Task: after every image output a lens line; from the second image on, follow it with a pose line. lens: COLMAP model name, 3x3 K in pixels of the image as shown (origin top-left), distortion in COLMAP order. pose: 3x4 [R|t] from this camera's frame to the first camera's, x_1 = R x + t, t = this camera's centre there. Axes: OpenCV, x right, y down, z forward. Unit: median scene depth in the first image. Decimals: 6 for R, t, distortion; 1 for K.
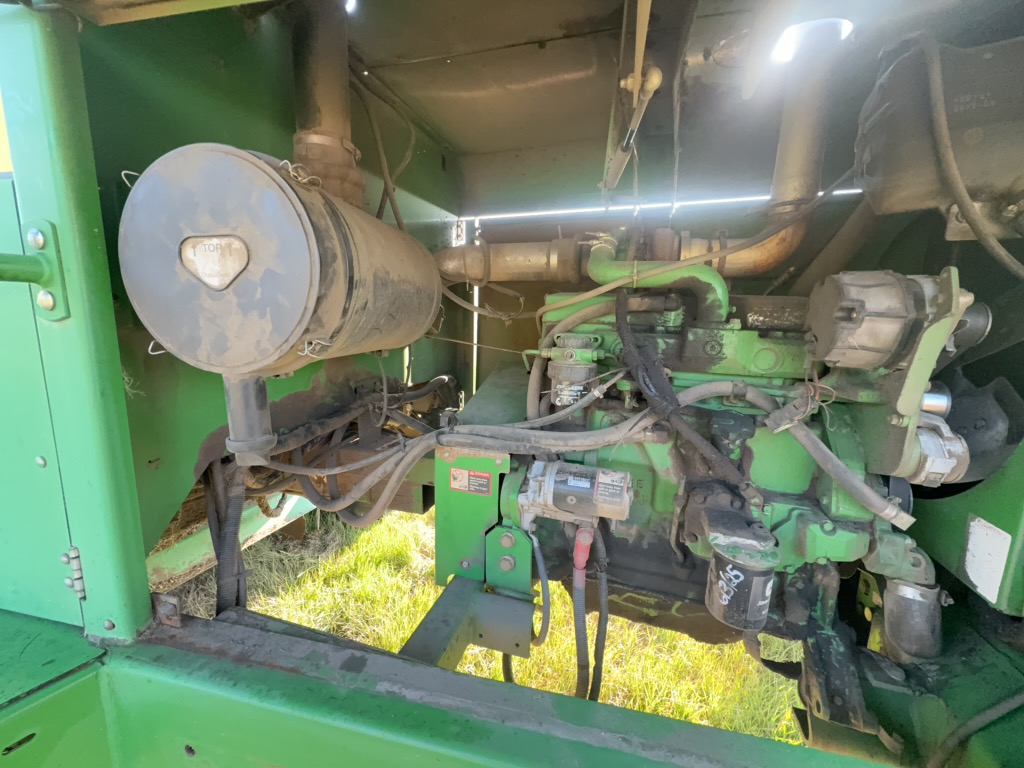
lens RADIAL K [[407.2, 0, 512.0], [0, 407.2, 384.0], [0, 0, 1]] dist [0.001001, -0.000006]
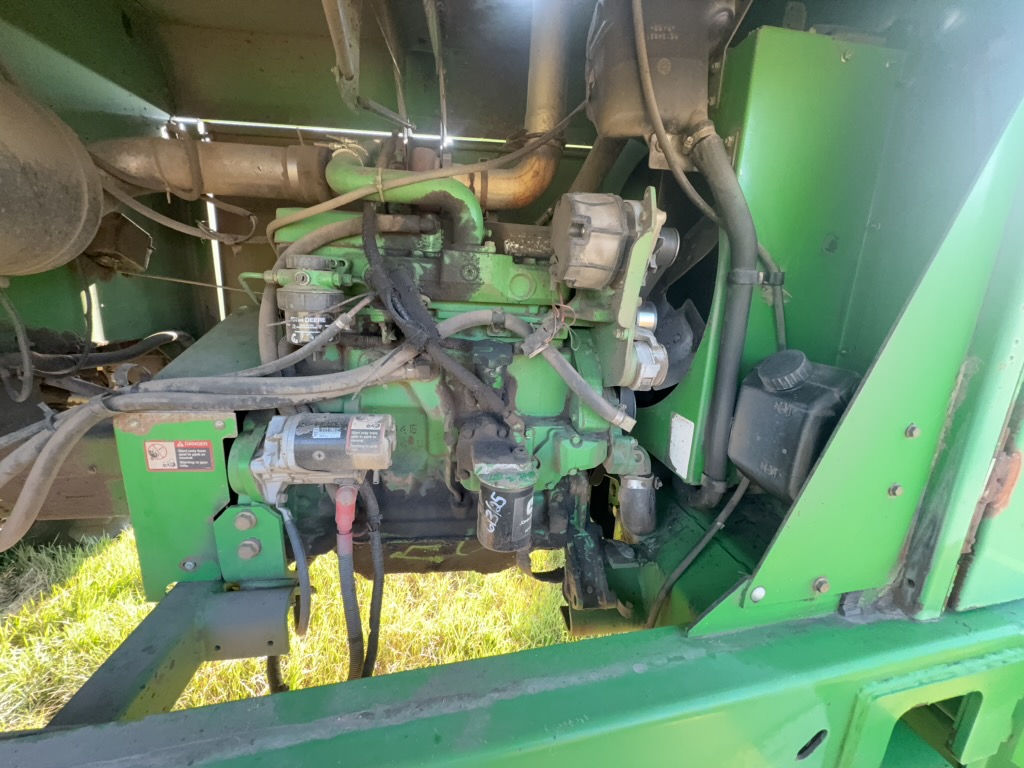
lens RADIAL K [[407.2, 0, 512.0], [0, 407.2, 384.0], [0, 0, 1]] dist [0.001001, -0.000006]
pose [[0.901030, -0.086749, 0.424994, 0.158845], [0.052519, 0.994407, 0.091629, 0.085093], [-0.430566, -0.060240, 0.900546, 0.098716]]
